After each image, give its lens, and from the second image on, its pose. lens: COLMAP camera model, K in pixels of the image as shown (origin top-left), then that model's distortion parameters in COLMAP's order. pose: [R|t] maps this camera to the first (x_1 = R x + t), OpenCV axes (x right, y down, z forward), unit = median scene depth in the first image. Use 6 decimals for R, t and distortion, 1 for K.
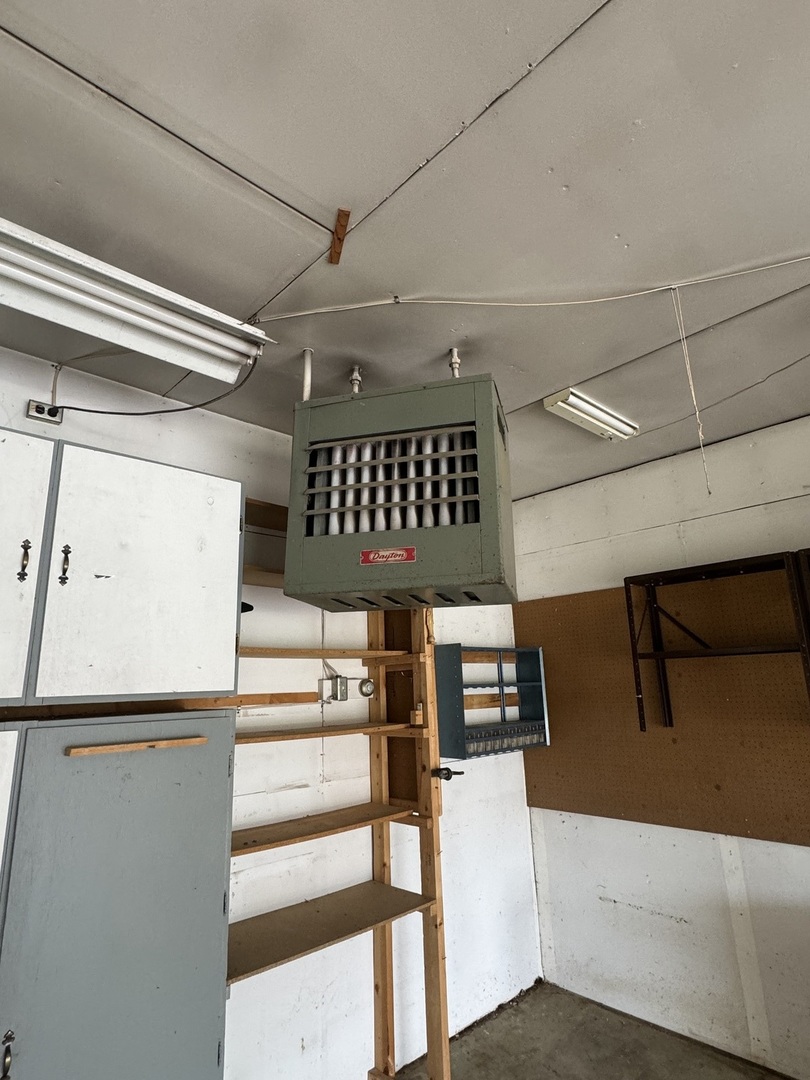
lens RADIAL K [[590.1, 0, 402.1], [0, 590.1, 537.4], [0, 0, 1]] dist [-0.005402, 0.002292]
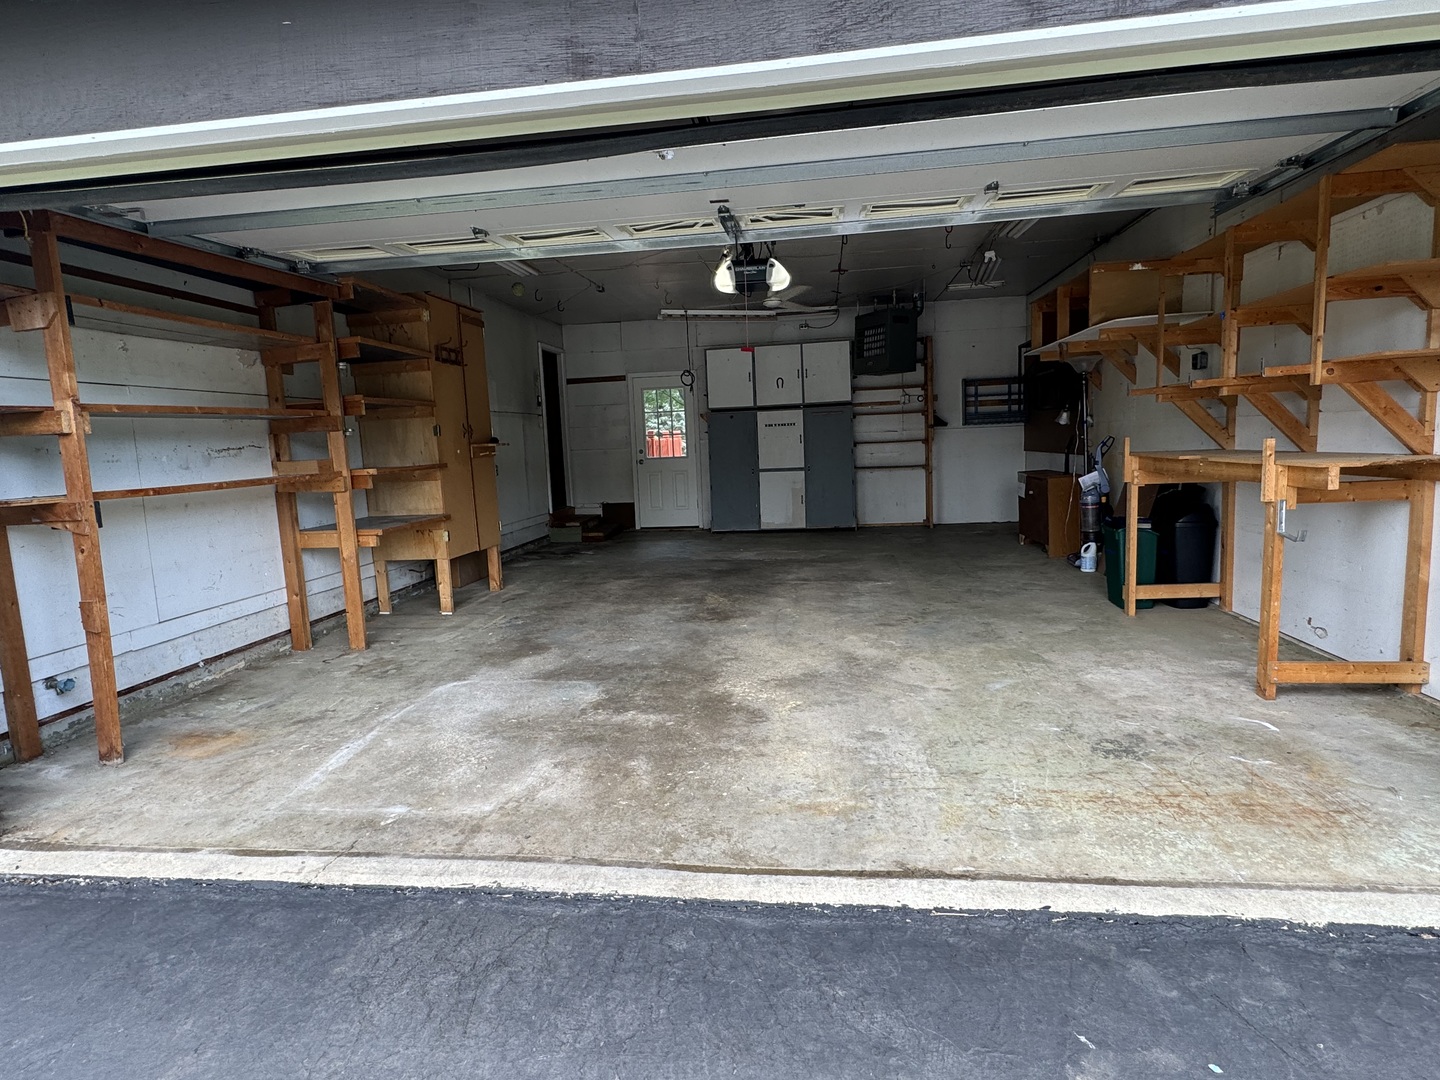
lens RADIAL K [[786.8, 0, 719.5], [0, 786.8, 540.2], [0, 0, 1]] dist [-0.005402, 0.002292]
pose [[0.631351, 0.092193, -0.769998, 2.139136], [0.215381, 0.933000, 0.288308, -0.365109], [0.744988, -0.347866, 0.569194, -1.906667]]
